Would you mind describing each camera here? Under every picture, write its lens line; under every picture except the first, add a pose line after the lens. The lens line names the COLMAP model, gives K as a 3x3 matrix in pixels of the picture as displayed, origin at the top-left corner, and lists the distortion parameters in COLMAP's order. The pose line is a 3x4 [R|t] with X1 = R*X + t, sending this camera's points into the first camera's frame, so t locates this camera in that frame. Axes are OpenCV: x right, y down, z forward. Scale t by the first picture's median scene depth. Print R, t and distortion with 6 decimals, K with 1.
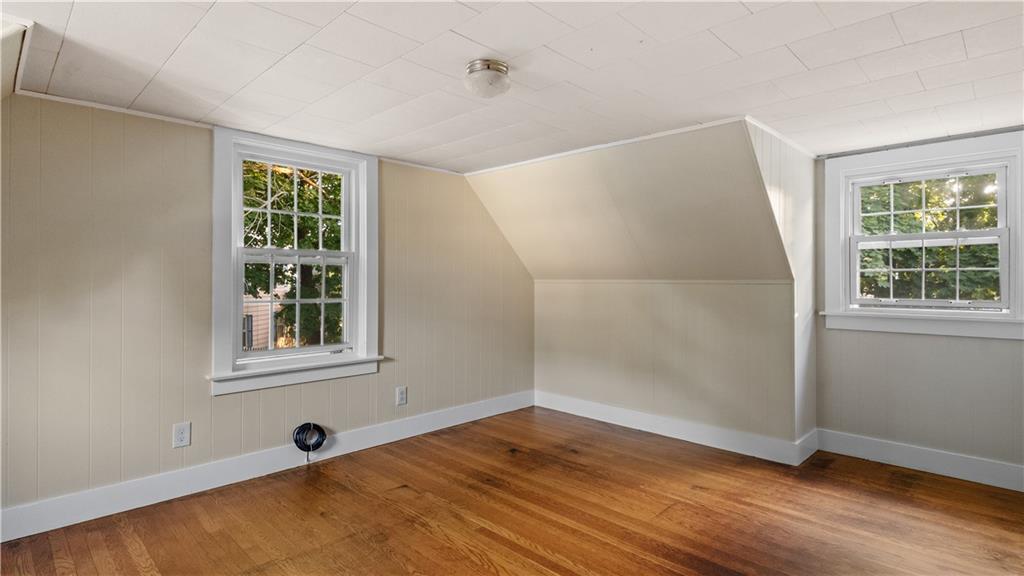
lens RADIAL K [[505.9, 0, 507.6], [0, 505.9, 282.6], [0, 0, 1]] dist [0.000301, -0.000878]
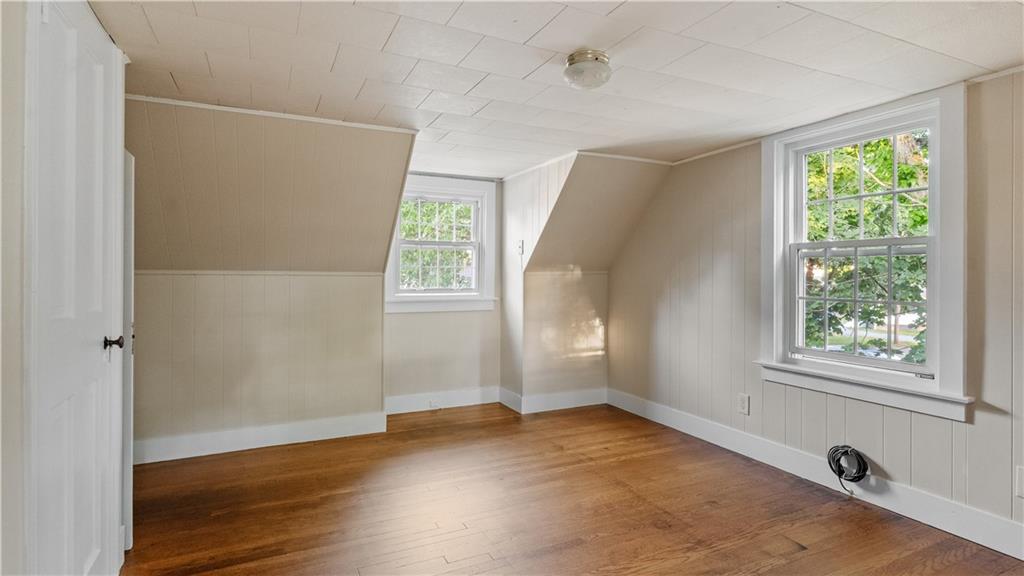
lens RADIAL K [[505.9, 0, 507.6], [0, 505.9, 282.6], [0, 0, 1]] dist [0.000301, -0.000878]
pose [[-0.324749, 0.009645, -0.945751, 0.653508], [-0.012787, 0.999812, 0.014587, 0.001165], [0.945714, 0.016830, -0.324564, 0.823577]]
